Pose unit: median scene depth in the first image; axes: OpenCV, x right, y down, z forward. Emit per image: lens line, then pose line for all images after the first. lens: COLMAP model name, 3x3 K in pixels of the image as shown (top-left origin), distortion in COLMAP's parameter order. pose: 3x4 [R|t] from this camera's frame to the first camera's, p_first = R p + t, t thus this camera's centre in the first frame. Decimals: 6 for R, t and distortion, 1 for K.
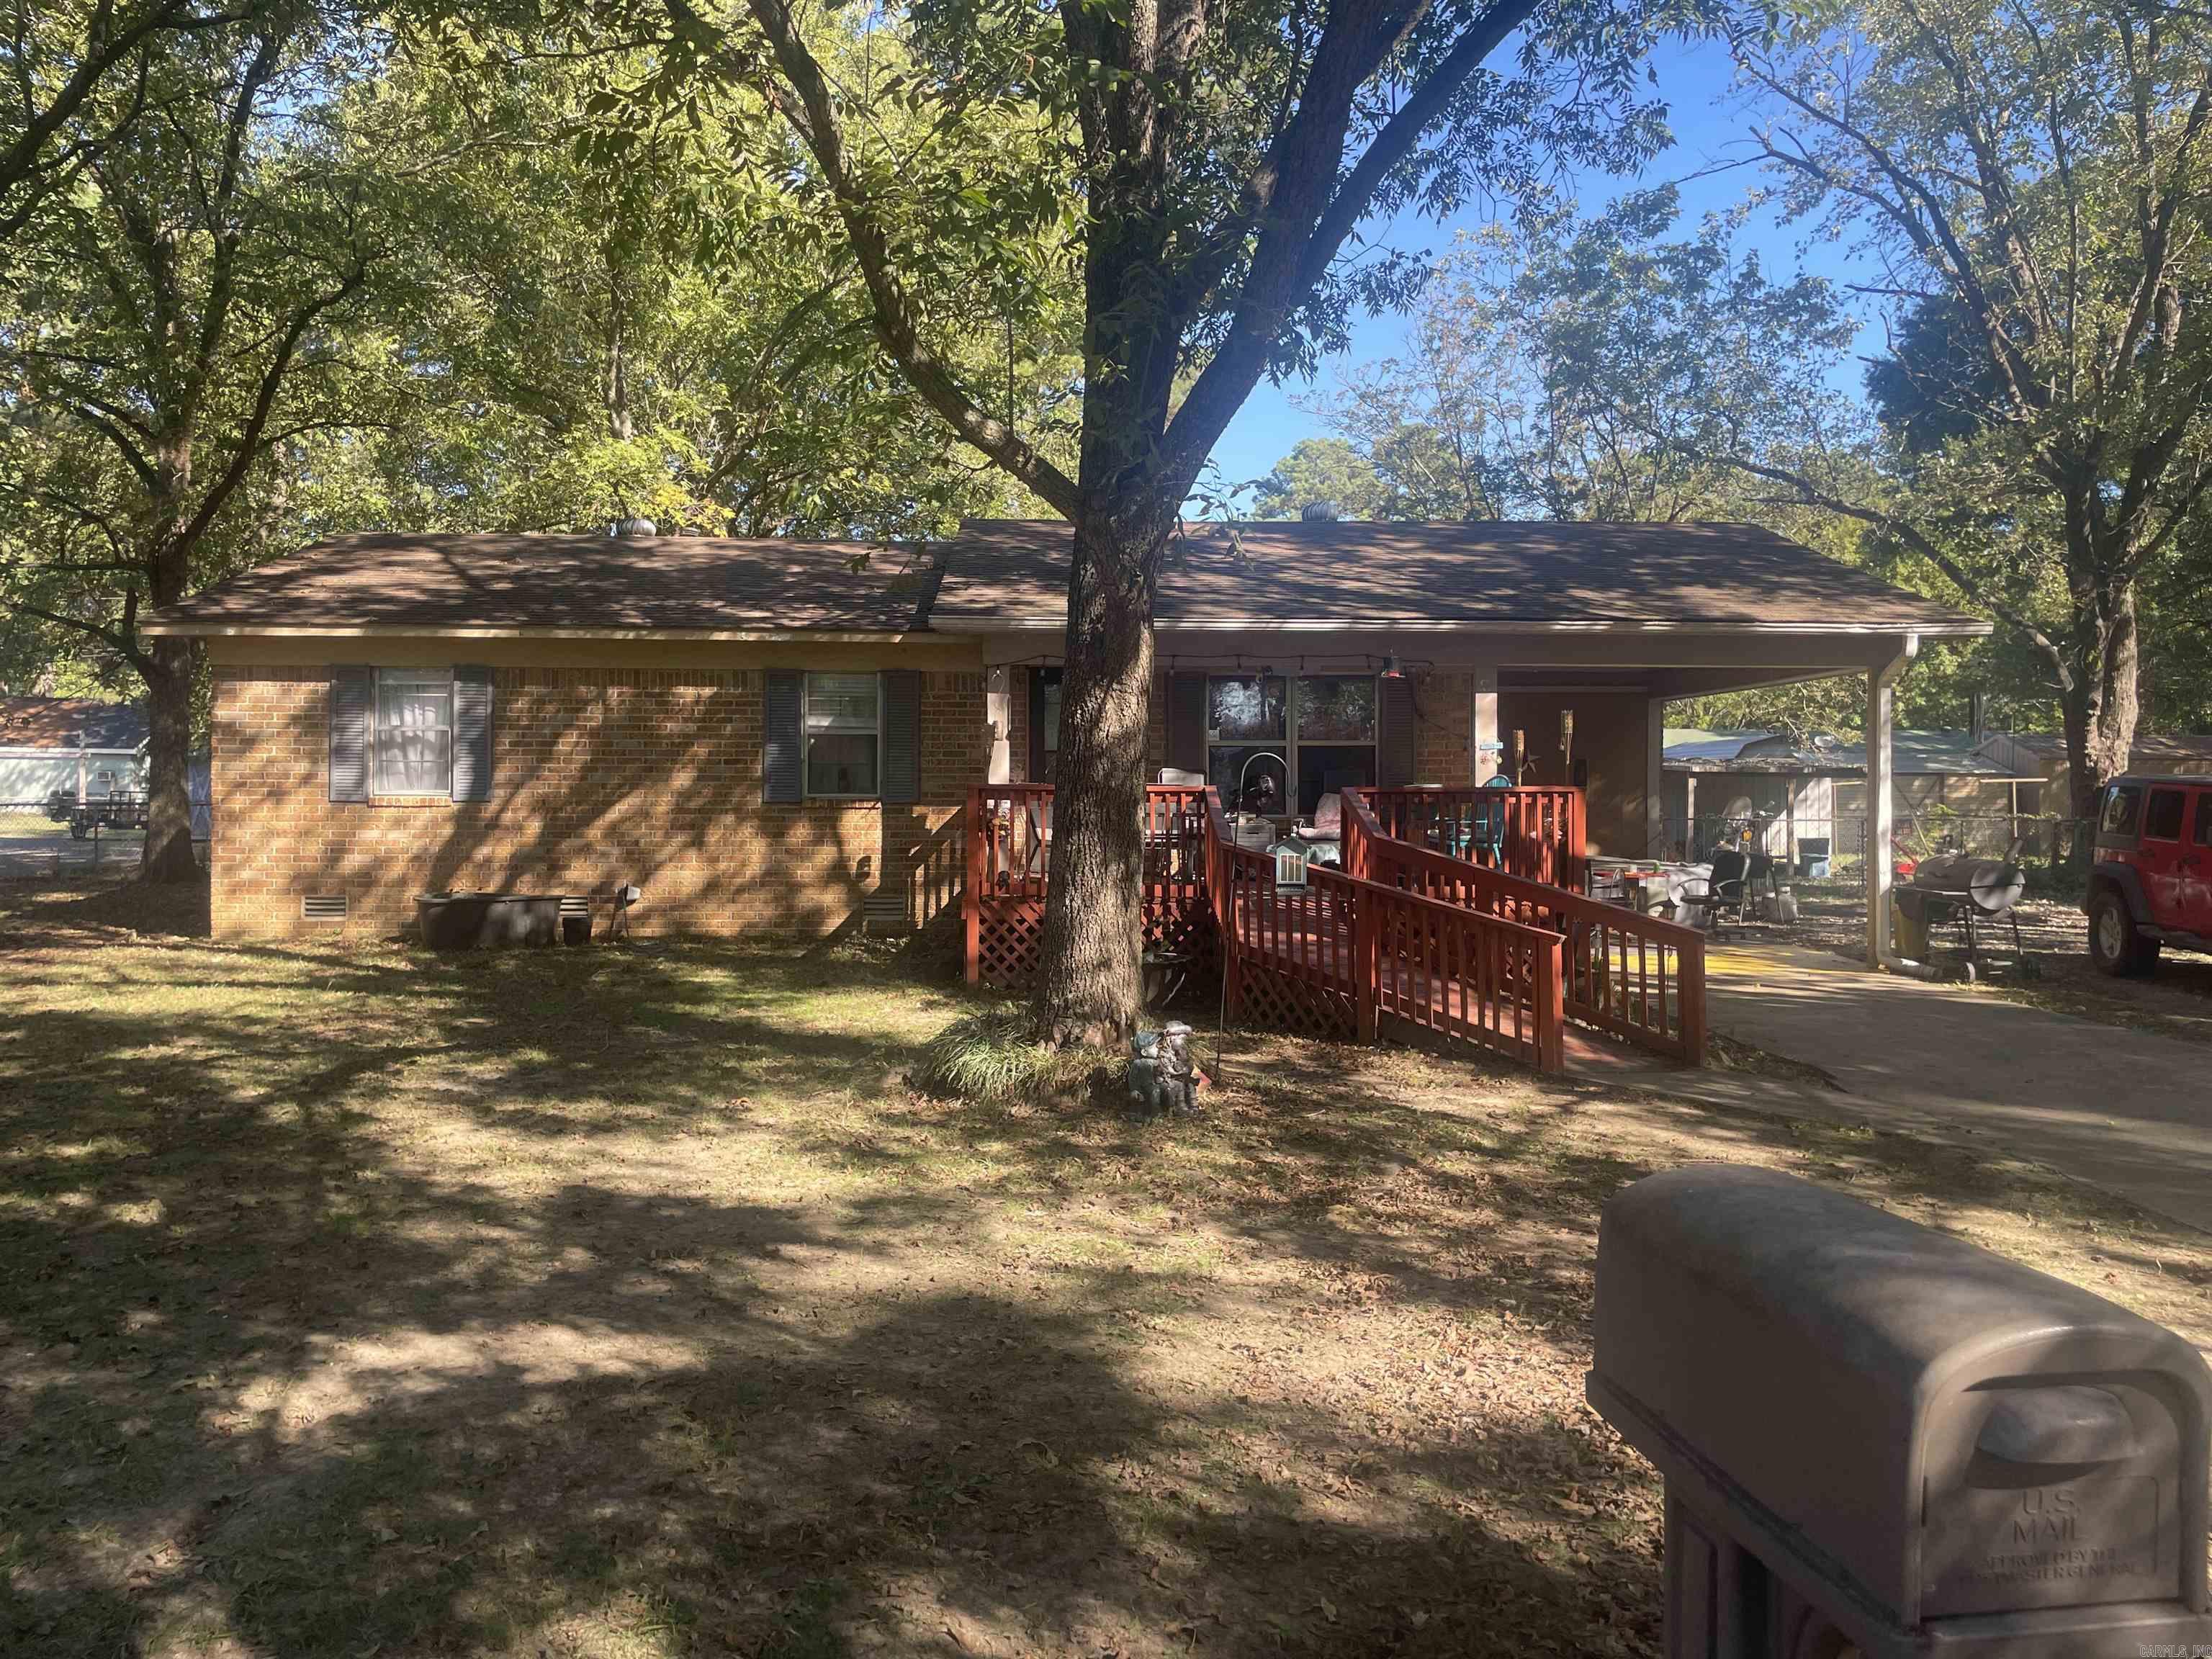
lens RADIAL K [[1689.5, 0, 1098.6], [0, 1689.5, 827.6], [0, 0, 1]] dist [0.052479, -0.052058]
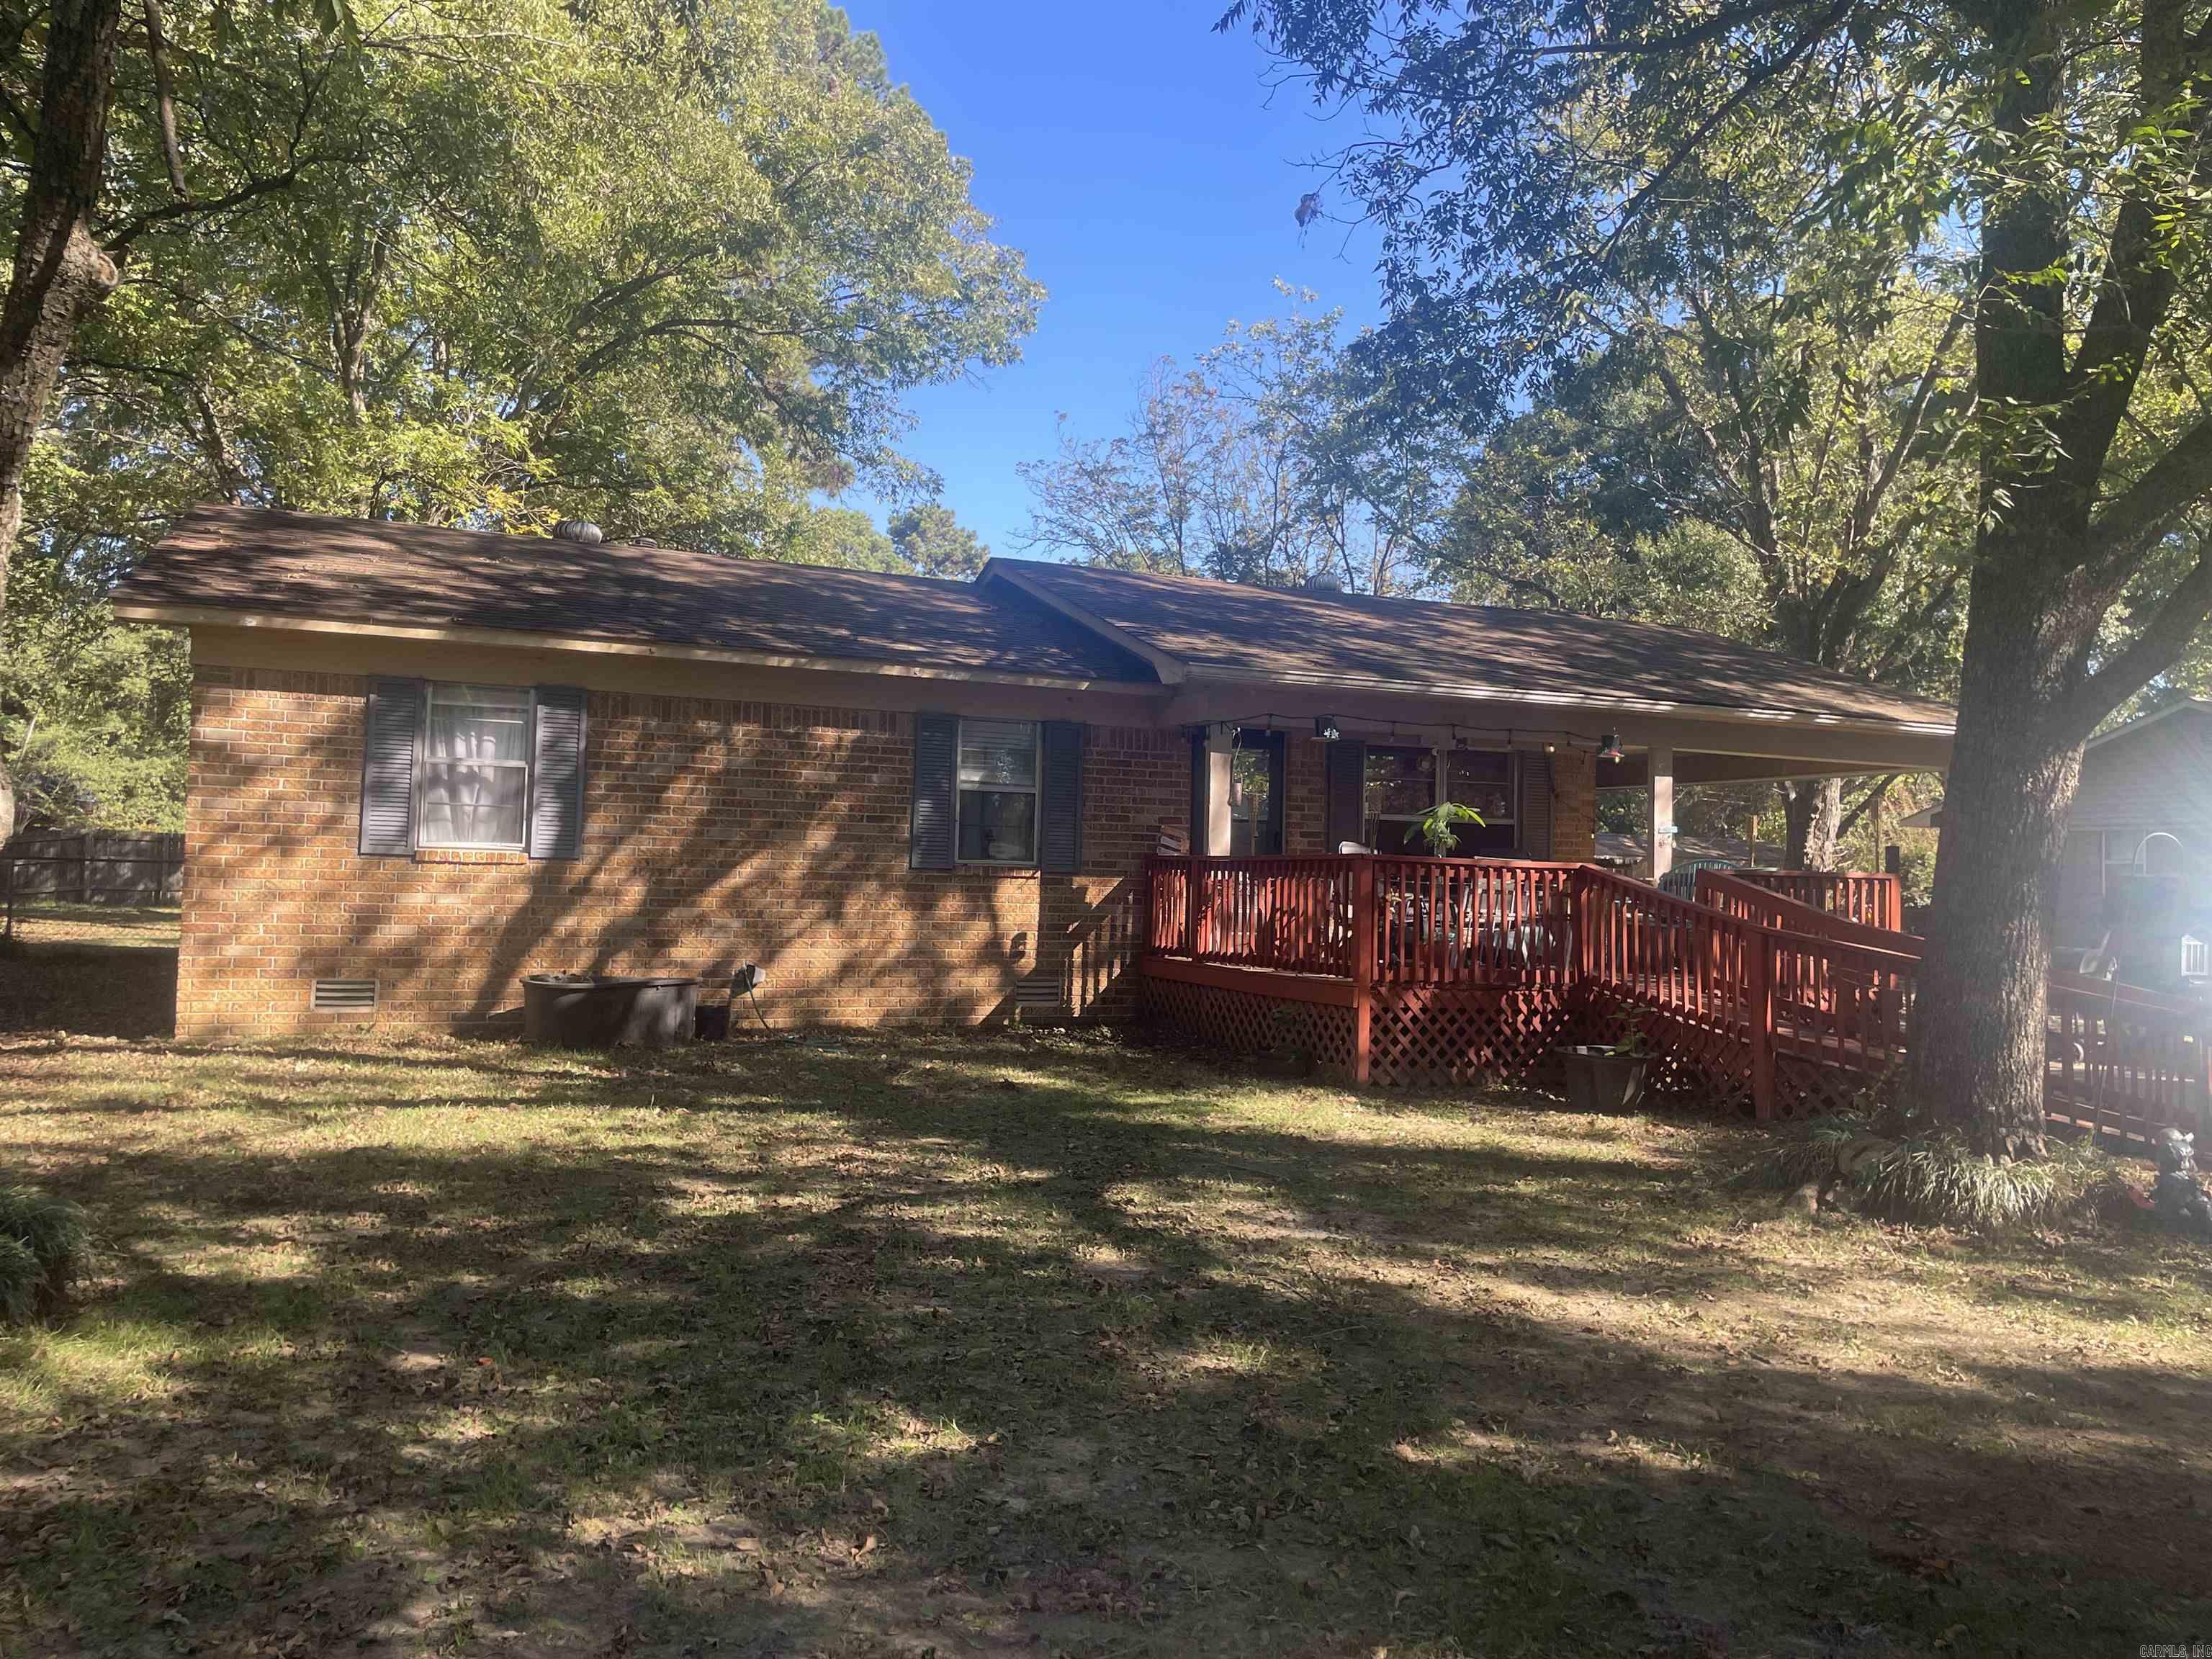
lens RADIAL K [[1689.5, 0, 1105.7], [0, 1689.5, 833.1], [0, 0, 1]] dist [0.052479, -0.052058]
pose [[0.934502, 0.031047, 0.354602, -0.409306], [-0.016065, 0.998853, -0.045117, 0.004028], [-0.355596, 0.036465, 0.933928, 0.174147]]
